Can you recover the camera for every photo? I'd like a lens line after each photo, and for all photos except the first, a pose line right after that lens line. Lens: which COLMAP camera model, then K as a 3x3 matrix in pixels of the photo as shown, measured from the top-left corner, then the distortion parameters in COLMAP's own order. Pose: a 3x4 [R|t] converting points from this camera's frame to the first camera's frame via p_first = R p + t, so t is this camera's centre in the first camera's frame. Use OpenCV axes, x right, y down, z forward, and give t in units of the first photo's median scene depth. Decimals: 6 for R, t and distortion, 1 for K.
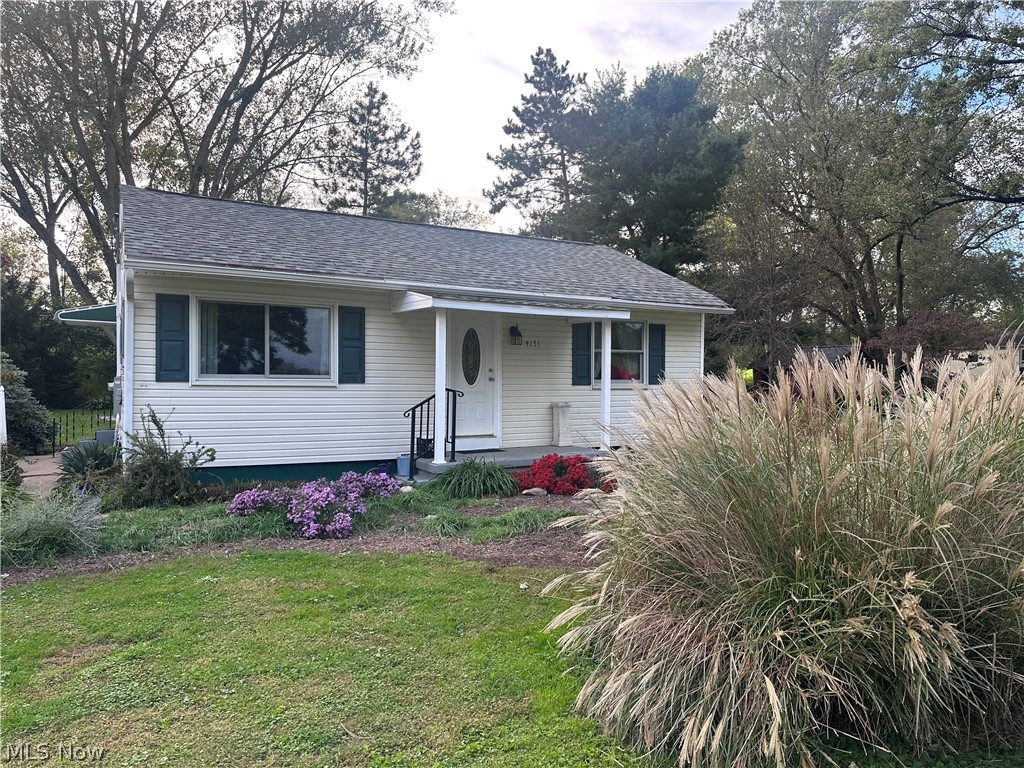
lens RADIAL K [[707.5, 0, 515.5], [0, 707.5, 390.8], [0, 0, 1]] dist [0.068043, -0.108041]
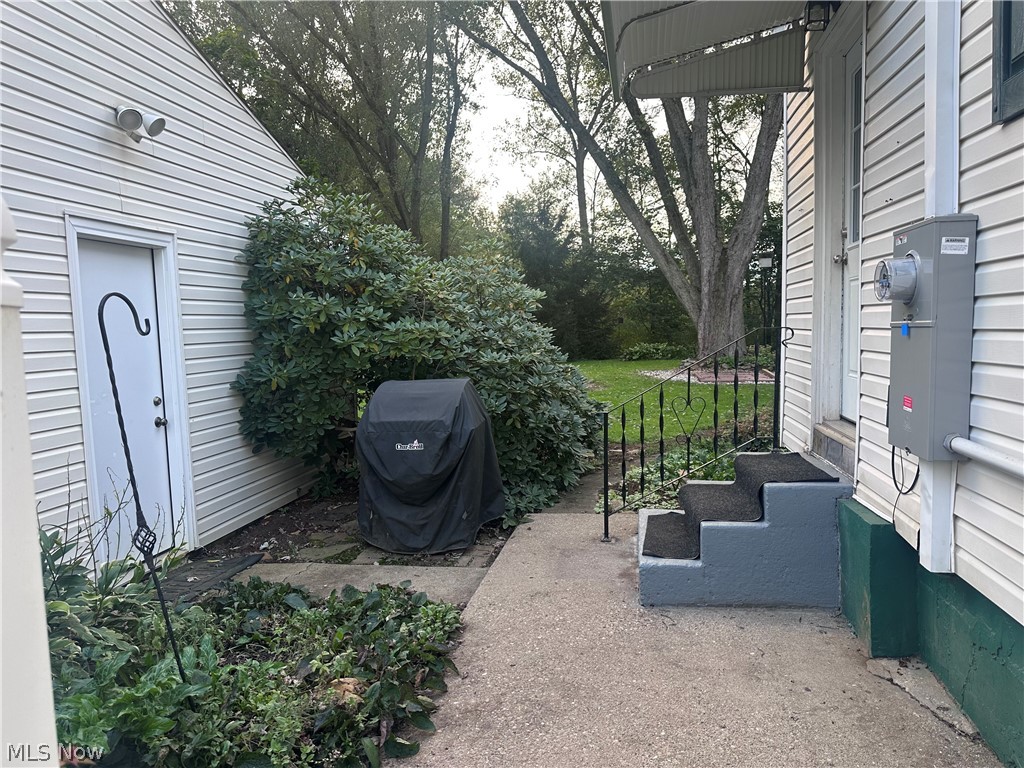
lens RADIAL K [[707.5, 0, 515.5], [0, 707.5, 390.8], [0, 0, 1]] dist [0.068043, -0.108041]
pose [[0.784324, 0.031688, -0.619542, -0.186934], [0.015536, 0.997378, 0.070682, 0.002191], [0.620157, -0.065063, 0.781775, 0.282286]]
